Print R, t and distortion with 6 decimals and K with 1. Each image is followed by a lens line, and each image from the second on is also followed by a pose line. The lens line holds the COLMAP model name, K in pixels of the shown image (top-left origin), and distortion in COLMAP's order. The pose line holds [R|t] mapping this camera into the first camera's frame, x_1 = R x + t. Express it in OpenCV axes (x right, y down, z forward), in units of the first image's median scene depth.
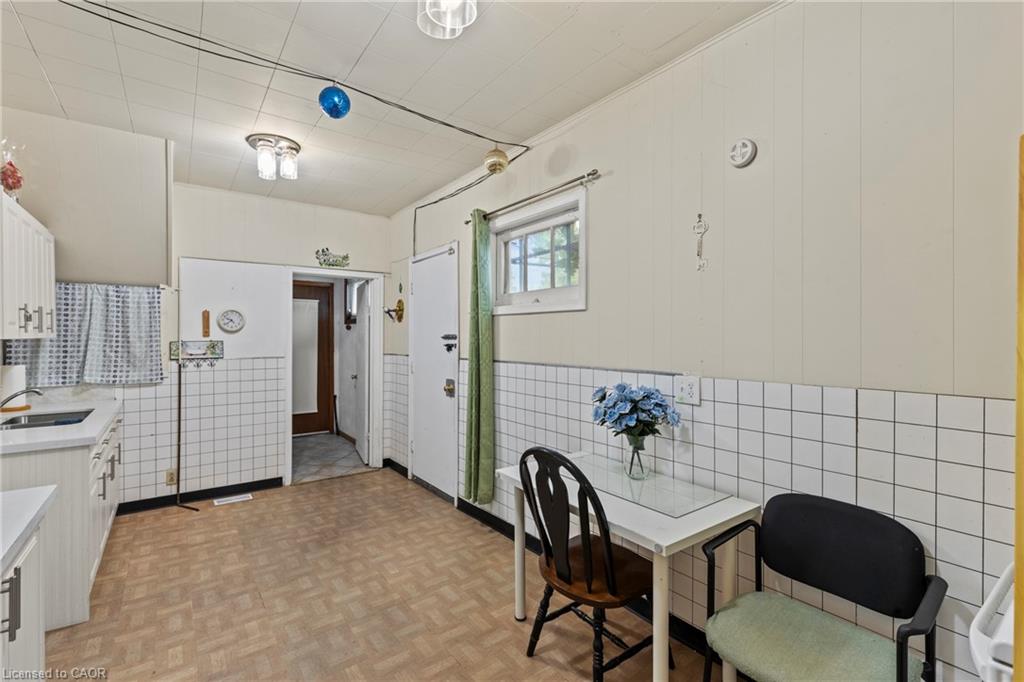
lens RADIAL K [[455.7, 0, 502.7], [0, 455.7, 338.1], [0, 0, 1]] dist [0.007428, 0.000198]
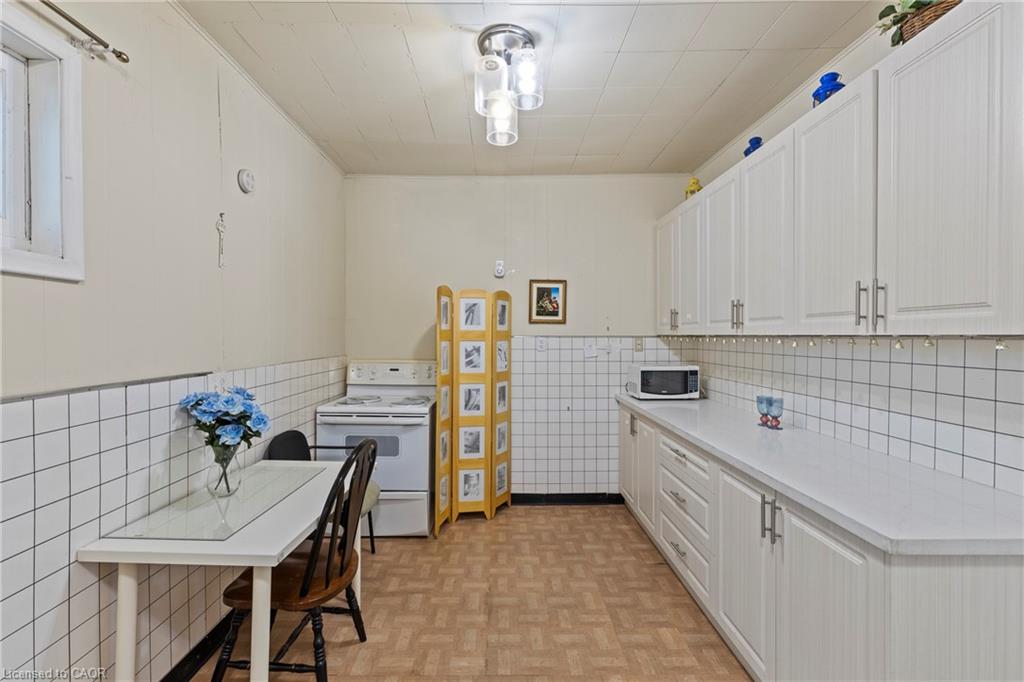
lens RADIAL K [[455.7, 0, 502.7], [0, 455.7, 338.1], [0, 0, 1]] dist [0.007428, 0.000198]
pose [[-0.805933, -0.006763, 0.591968, -0.368766], [-0.001023, 0.999949, 0.010030, -0.001306], [-0.592006, 0.007478, -0.805899, 0.791696]]
